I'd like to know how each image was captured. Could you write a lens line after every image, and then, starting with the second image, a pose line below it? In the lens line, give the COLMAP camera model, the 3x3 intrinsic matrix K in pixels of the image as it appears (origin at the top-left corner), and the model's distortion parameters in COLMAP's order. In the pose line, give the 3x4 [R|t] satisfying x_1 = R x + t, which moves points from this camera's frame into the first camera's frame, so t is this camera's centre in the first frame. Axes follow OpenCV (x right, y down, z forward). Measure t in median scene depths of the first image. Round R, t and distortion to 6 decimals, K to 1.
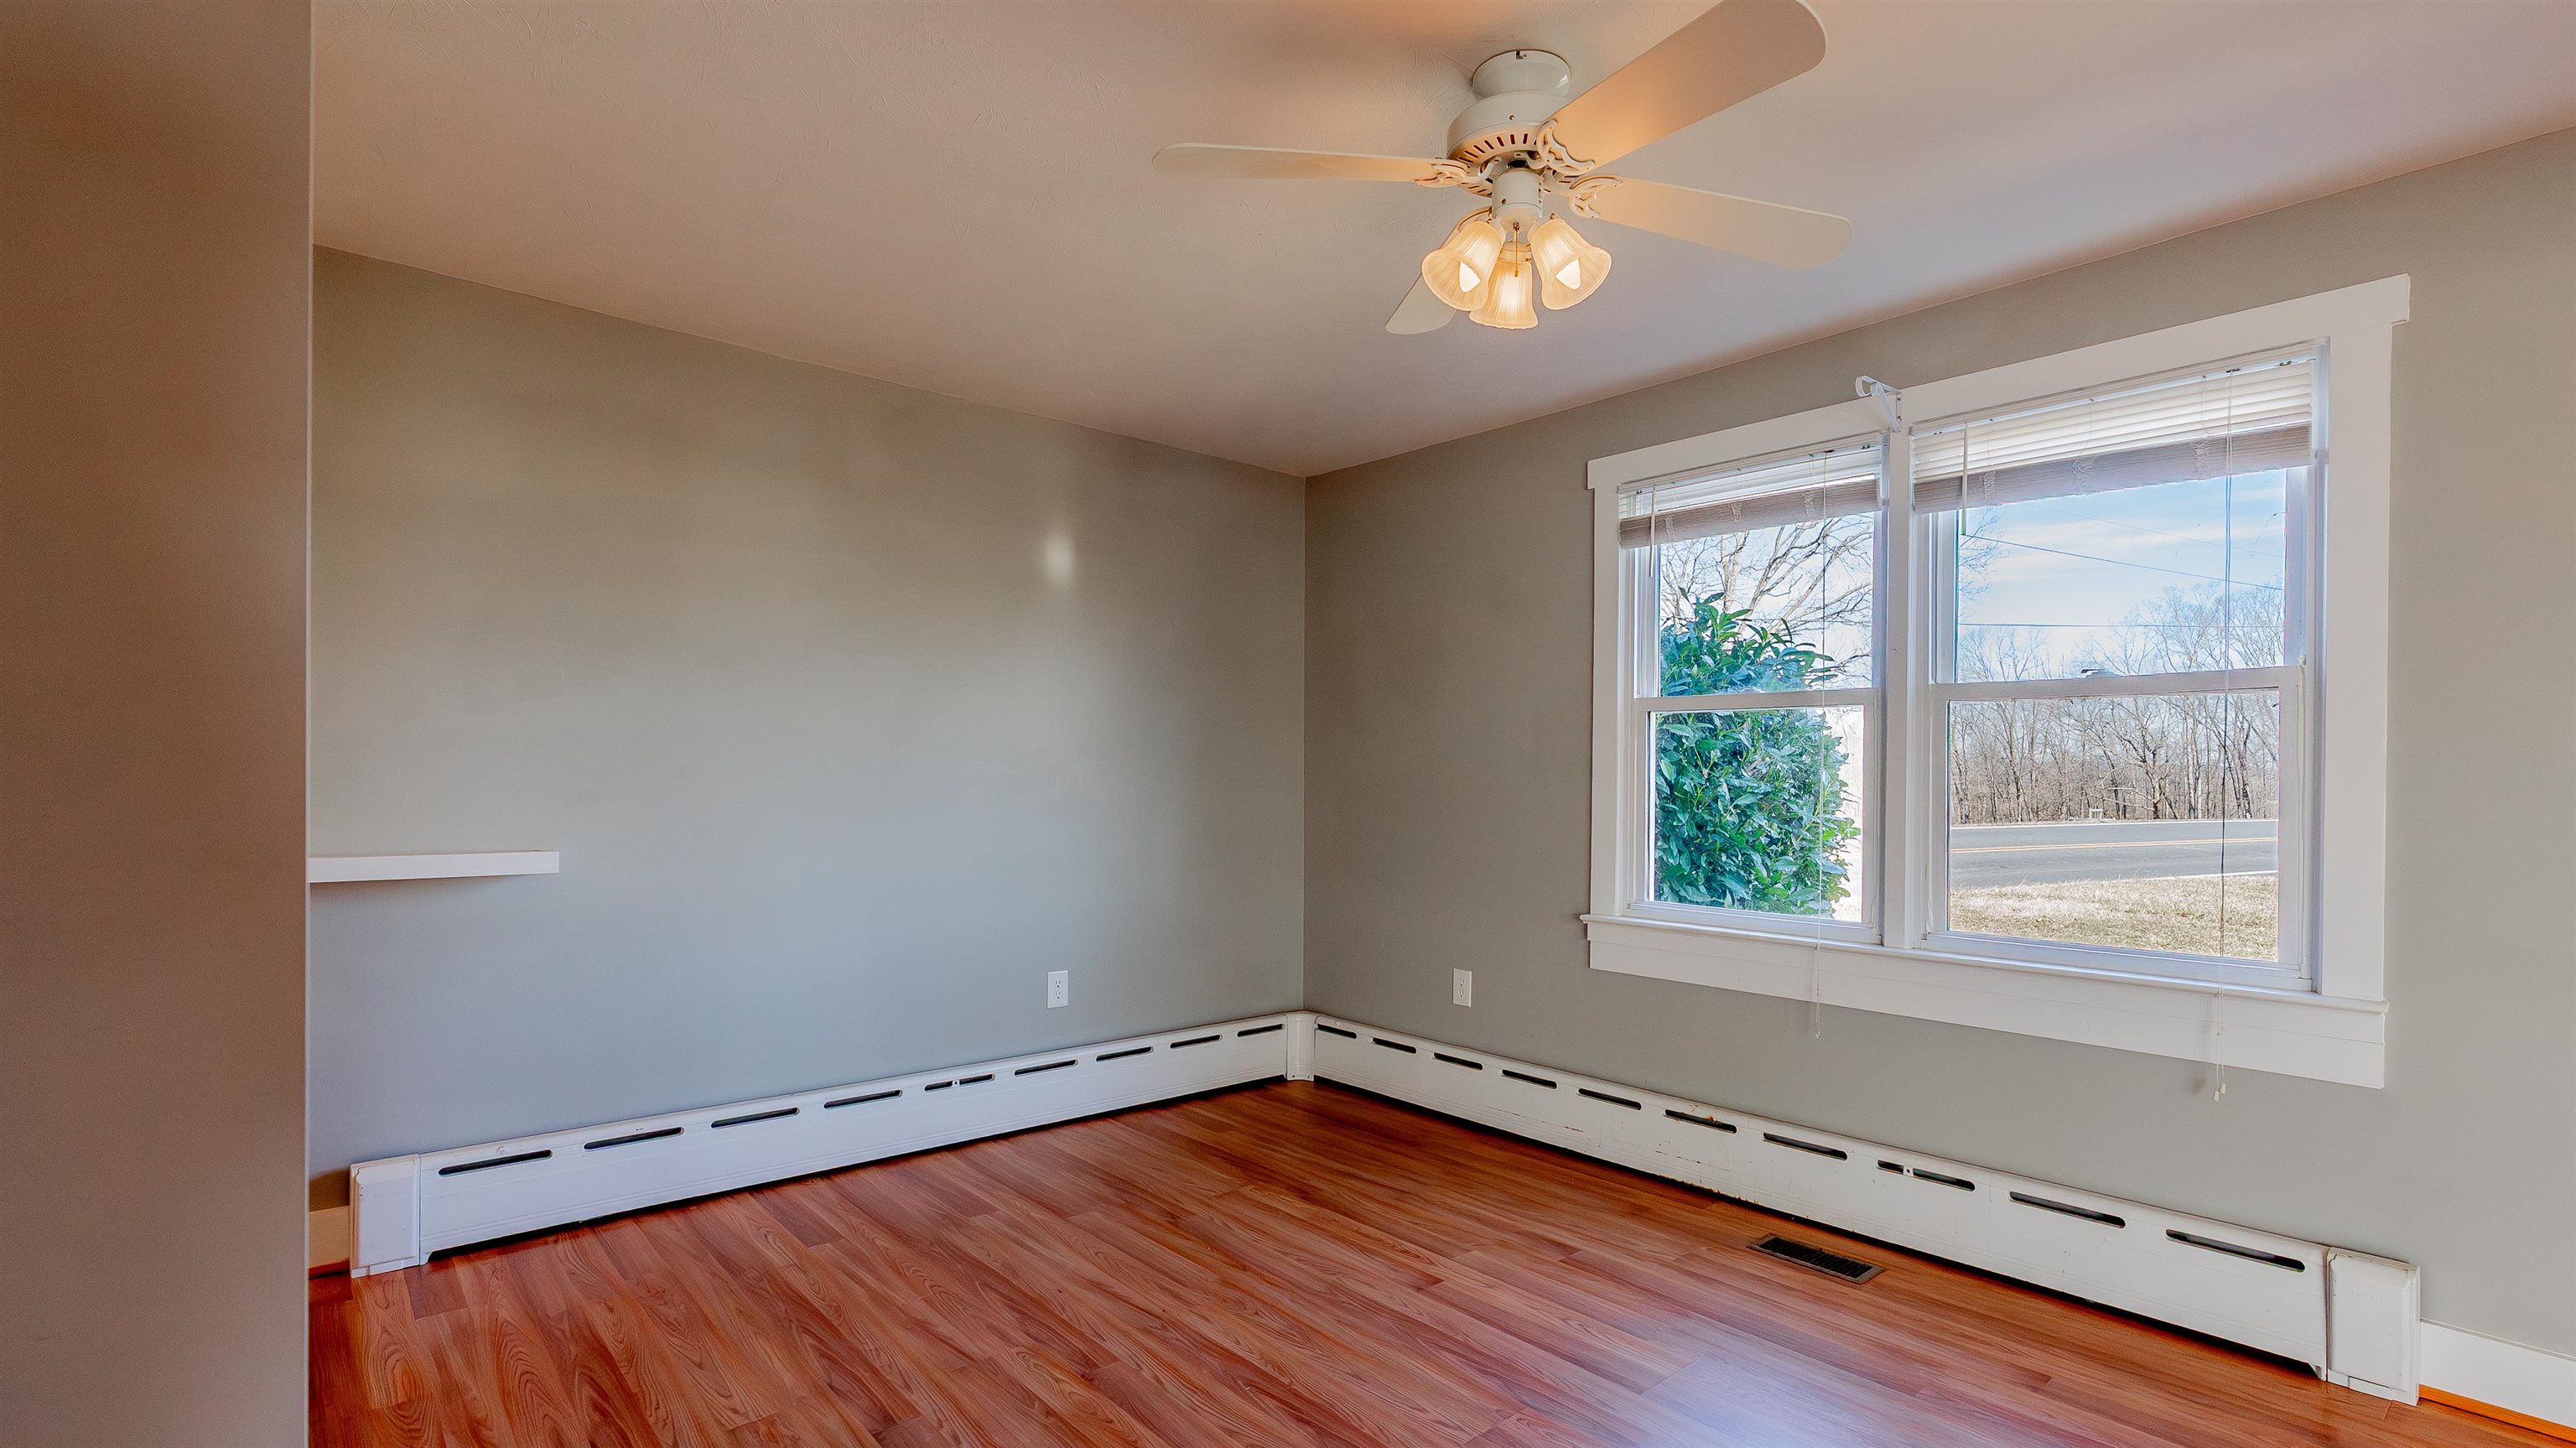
lens RADIAL K [[1178.9, 0, 1290.2], [0, 1178.9, 779.0], [0, 0, 1]] dist [-0.010399, 0.003699]
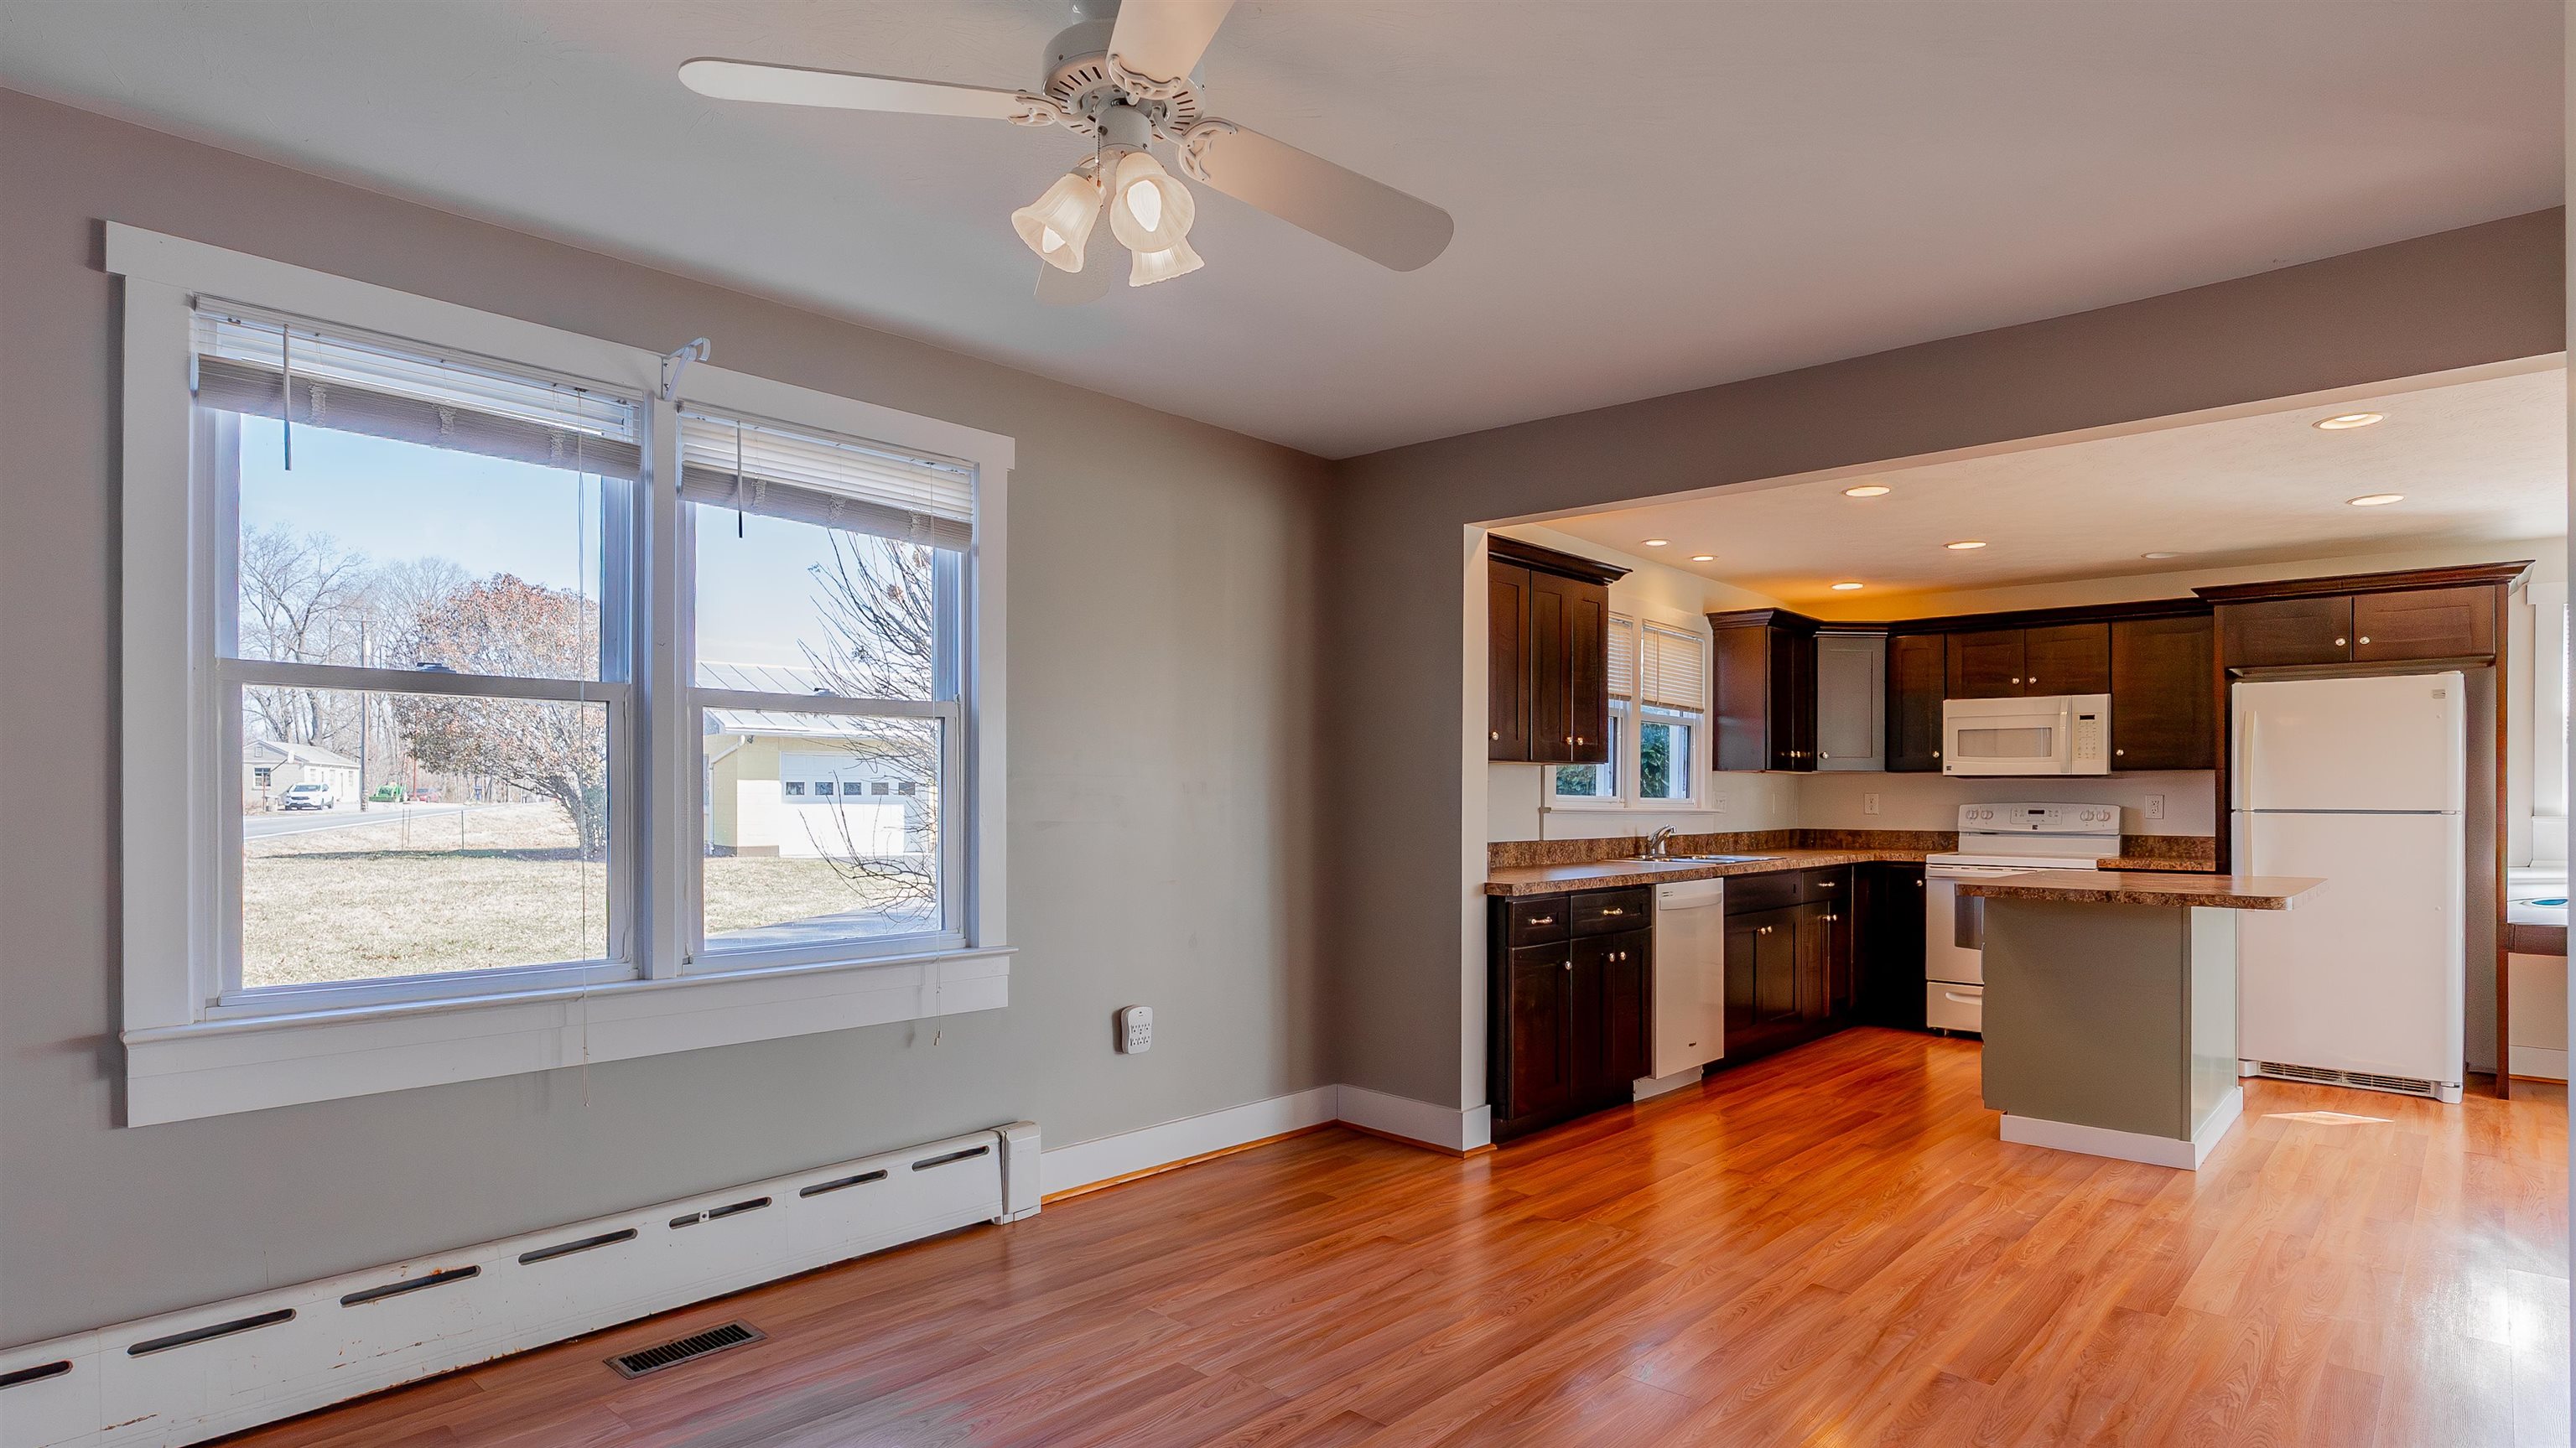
lens RADIAL K [[1307.7, 0, 1284.1], [0, 1307.7, 793.3], [0, 0, 1]] dist [-0.010428, 0.001035]
pose [[-0.109690, -0.005939, 0.993948, -0.516102], [0.002638, 0.999977, 0.006266, -0.002187], [-0.993962, 0.003309, -0.109671, 0.635097]]
